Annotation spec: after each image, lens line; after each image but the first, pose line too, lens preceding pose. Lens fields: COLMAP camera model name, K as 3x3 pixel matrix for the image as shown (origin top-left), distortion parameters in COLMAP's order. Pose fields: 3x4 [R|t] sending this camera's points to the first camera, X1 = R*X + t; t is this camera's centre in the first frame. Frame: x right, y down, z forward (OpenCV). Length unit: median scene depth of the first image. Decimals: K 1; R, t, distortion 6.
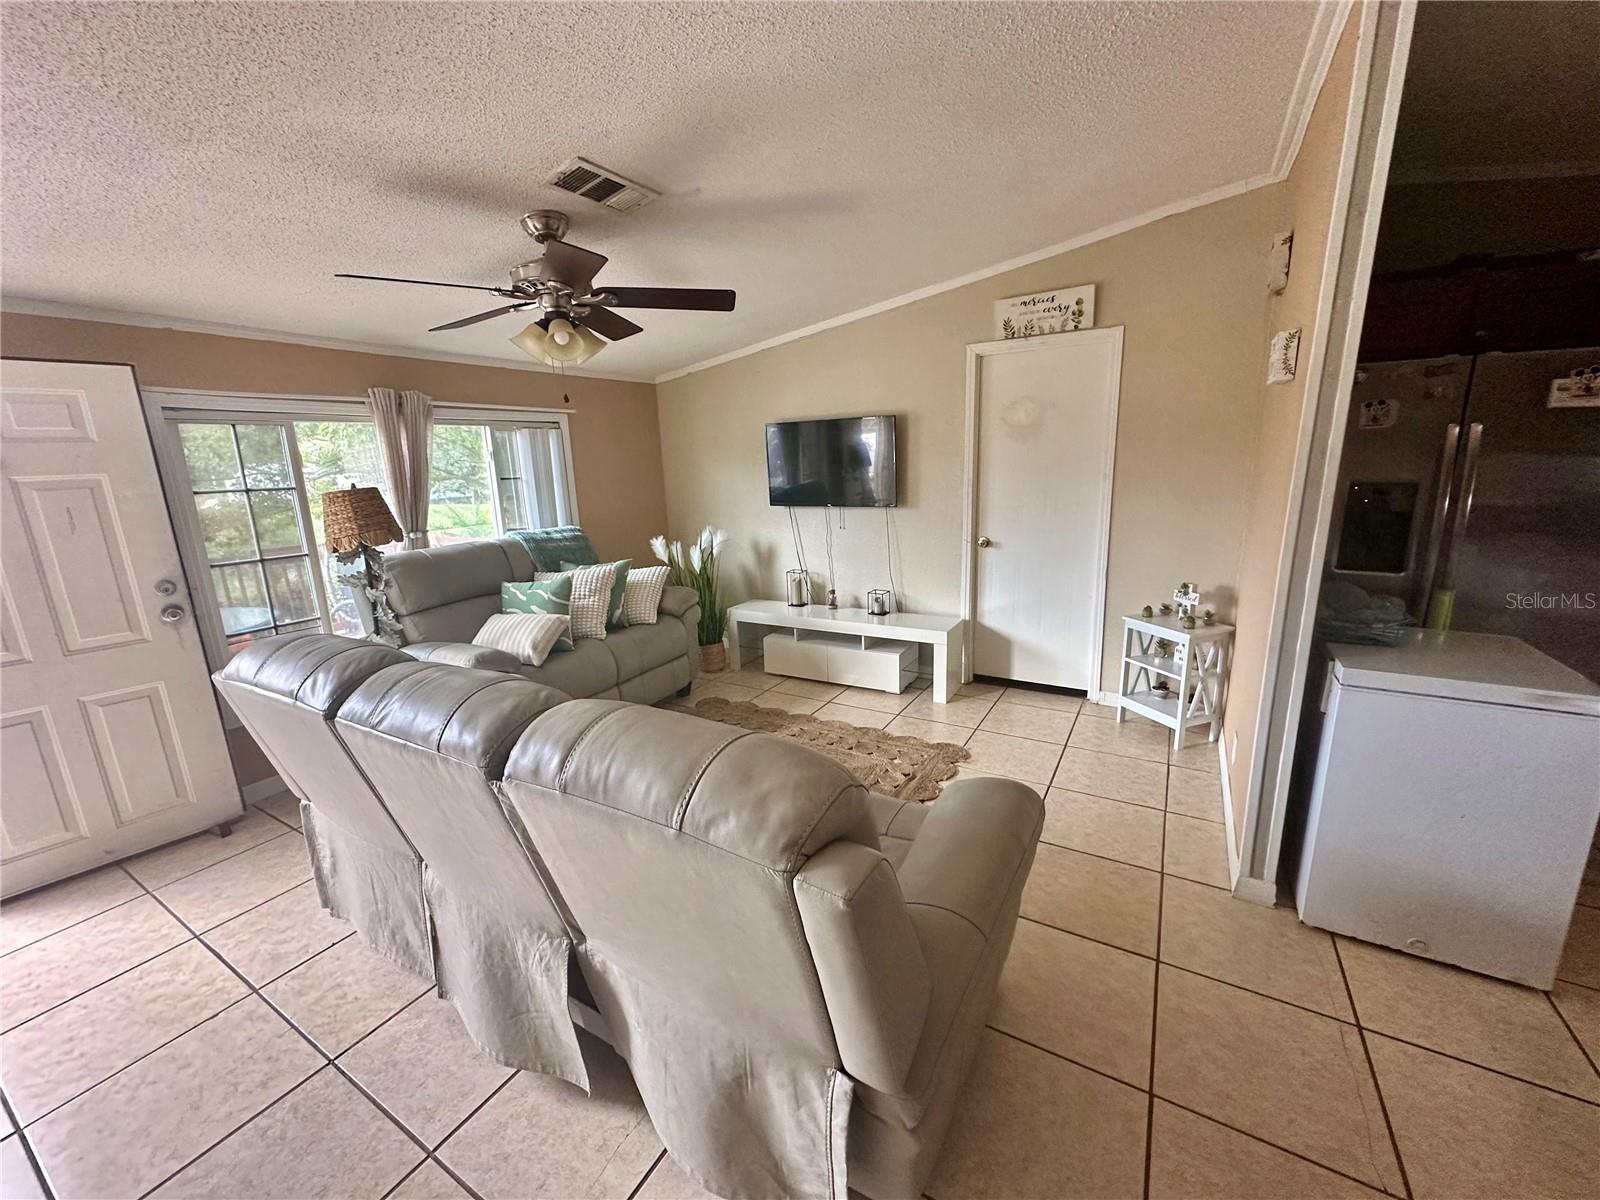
lens RADIAL K [[638.6, 0, 803.1], [0, 638.6, 602.7], [0, 0, 1]] dist [-0.000510, 0.000734]
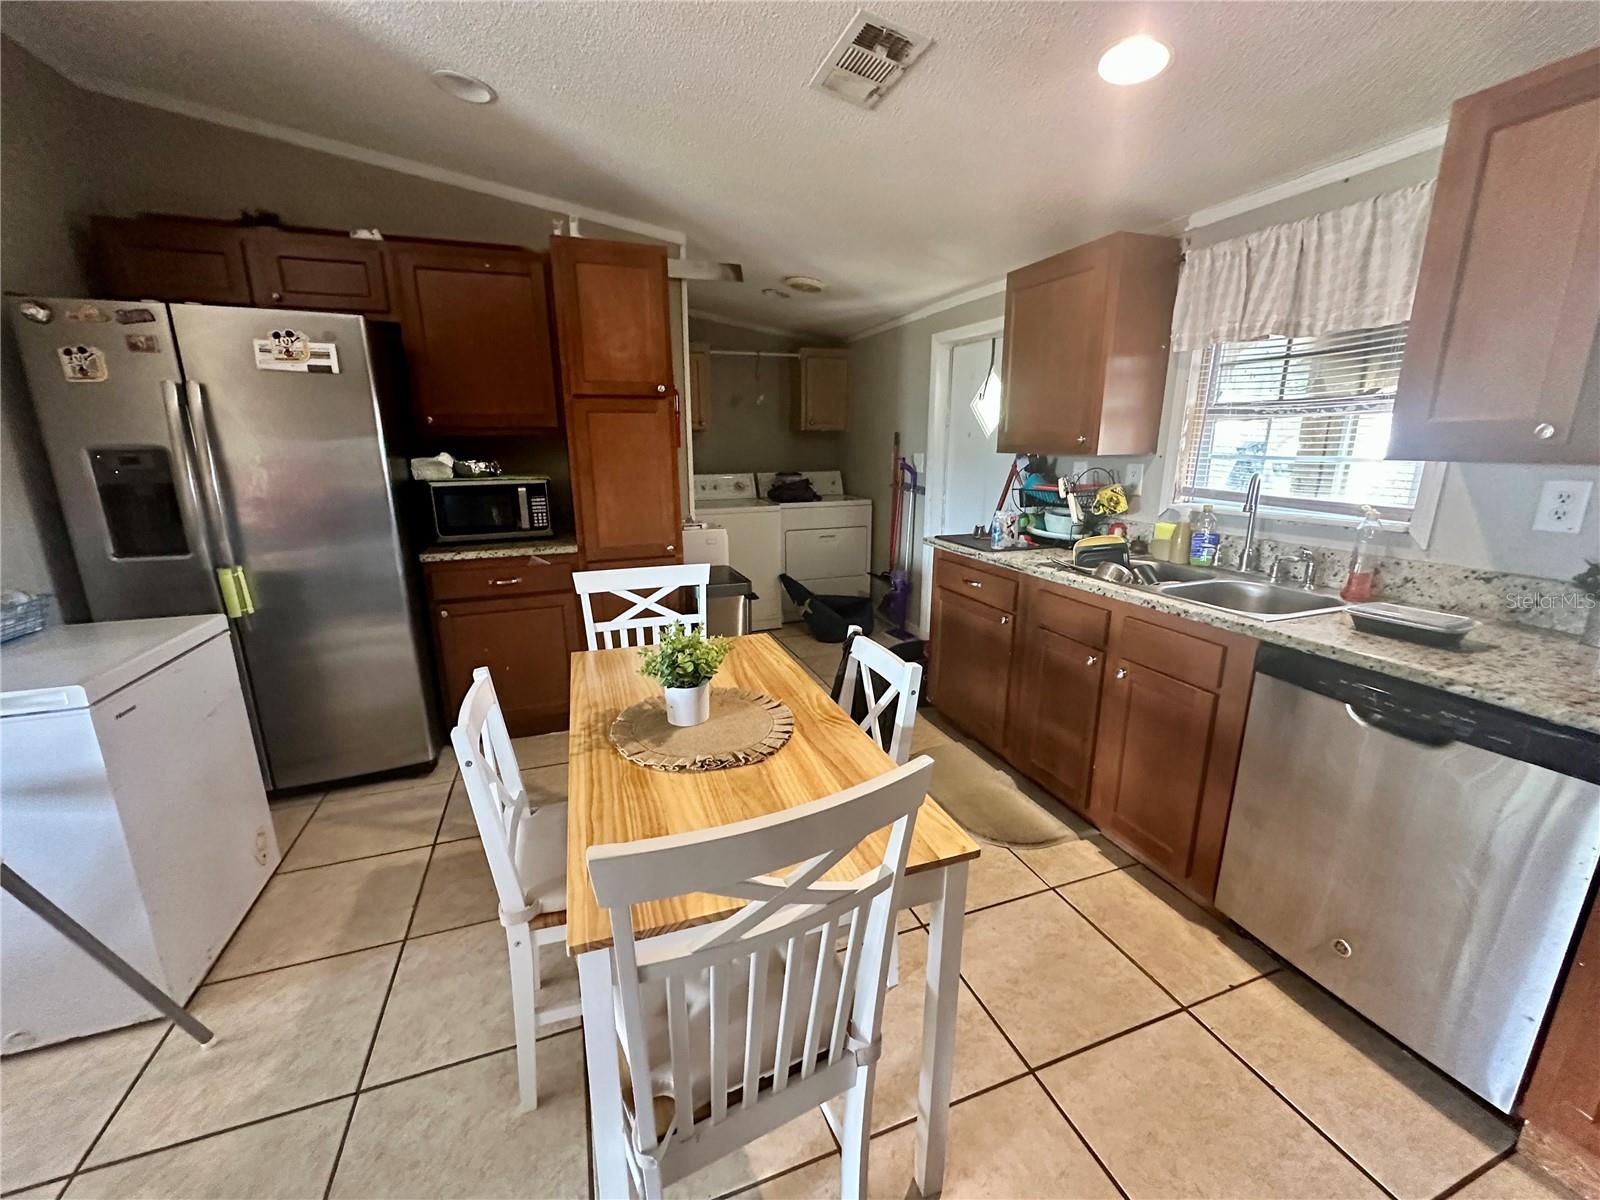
lens RADIAL K [[638.6, 0, 801.4], [0, 638.6, 598.8], [0, 0, 1]] dist [-0.000510, 0.000734]
pose [[0.634025, -0.164590, 0.755594, 0.551980], [0.164361, 0.983444, 0.076305, 0.057516], [-0.755644, 0.075811, 0.650580, -0.129437]]
